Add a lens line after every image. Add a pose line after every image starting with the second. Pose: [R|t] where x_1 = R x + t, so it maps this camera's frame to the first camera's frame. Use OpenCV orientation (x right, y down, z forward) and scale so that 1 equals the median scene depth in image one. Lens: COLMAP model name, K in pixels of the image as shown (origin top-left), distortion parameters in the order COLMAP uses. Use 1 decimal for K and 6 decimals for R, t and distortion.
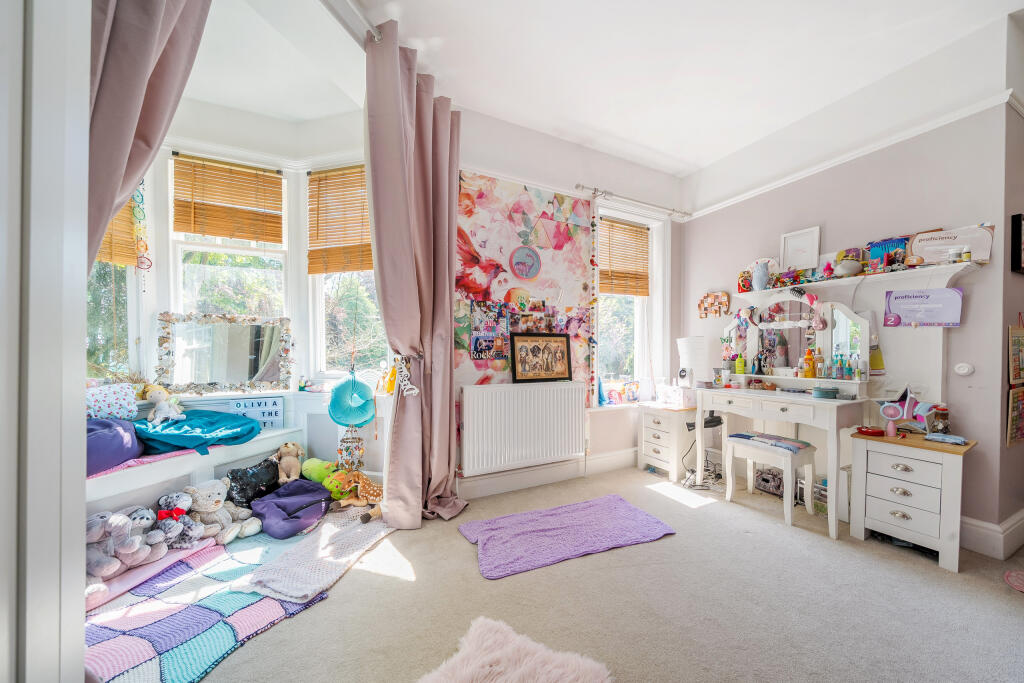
lens RADIAL K [[356.0, 0, 512.2], [0, 356.0, 349.9], [0, 0, 1]] dist [0.000213, 0.000071]
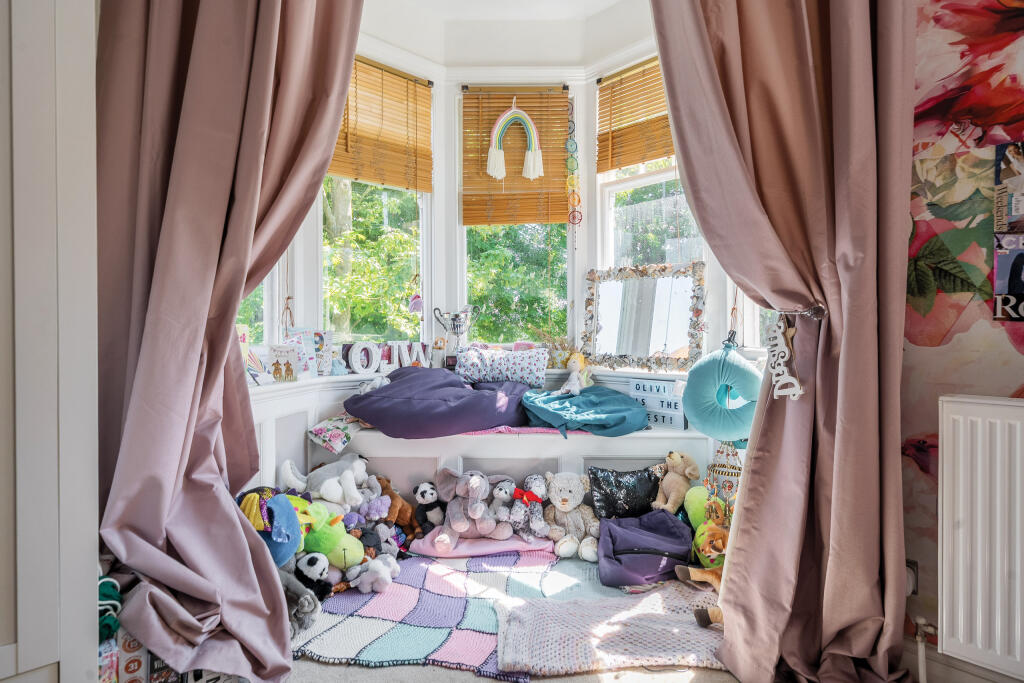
lens RADIAL K [[561.1, 0, 516.6], [0, 561.1, 327.3], [0, 0, 1]] dist [0.004320, -0.000314]
pose [[0.304554, -0.001847, -0.952493, 0.298125], [-0.001085, 0.999997, -0.002286, 0.040516], [0.952494, 0.001729, 0.304551, 0.470231]]
